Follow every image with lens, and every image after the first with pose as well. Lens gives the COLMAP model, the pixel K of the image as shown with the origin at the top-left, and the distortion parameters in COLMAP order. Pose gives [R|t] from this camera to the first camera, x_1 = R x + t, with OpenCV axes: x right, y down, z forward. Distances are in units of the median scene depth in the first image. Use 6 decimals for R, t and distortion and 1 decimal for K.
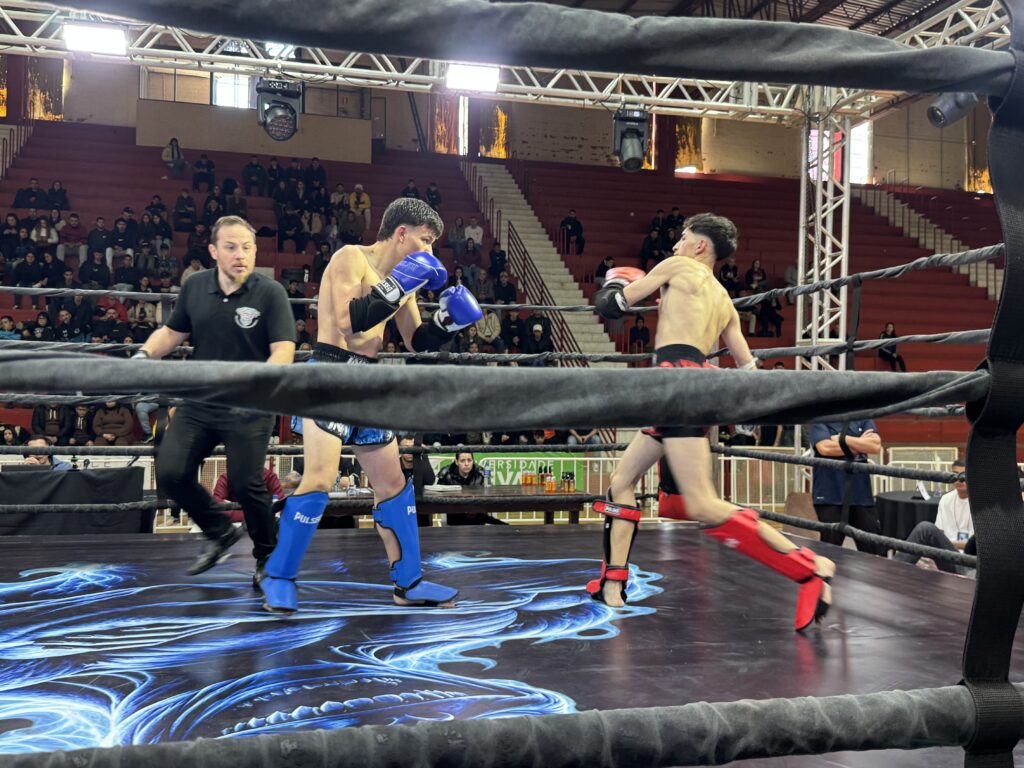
lens RADIAL K [[1001.0, 0, 512.0], [0, 1001.0, 384.0], [0, 0, 1]] dist [0.162750, -0.336216]
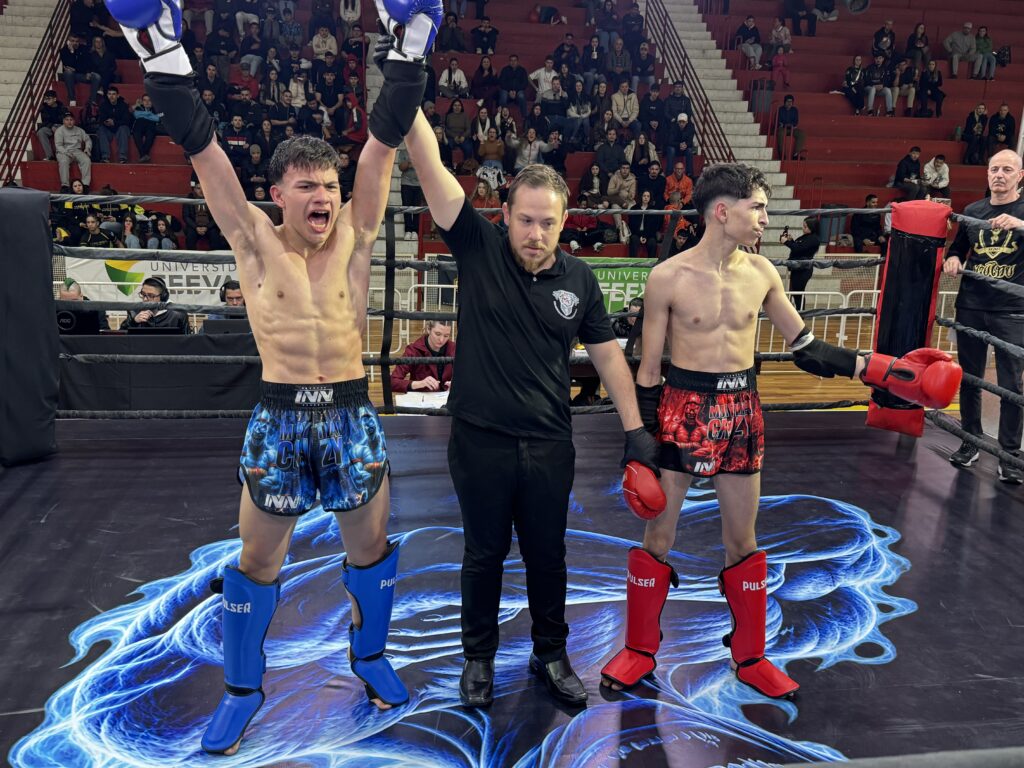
lens RADIAL K [[1001.0, 0, 512.0], [0, 1001.0, 384.0], [0, 0, 1]] dist [0.162750, -0.336216]
pose [[0.995467, 0.041039, -0.085792, -0.088595], [-0.017450, 0.965607, 0.259418, -0.121125], [0.093488, -0.256745, 0.961947, 0.017387]]
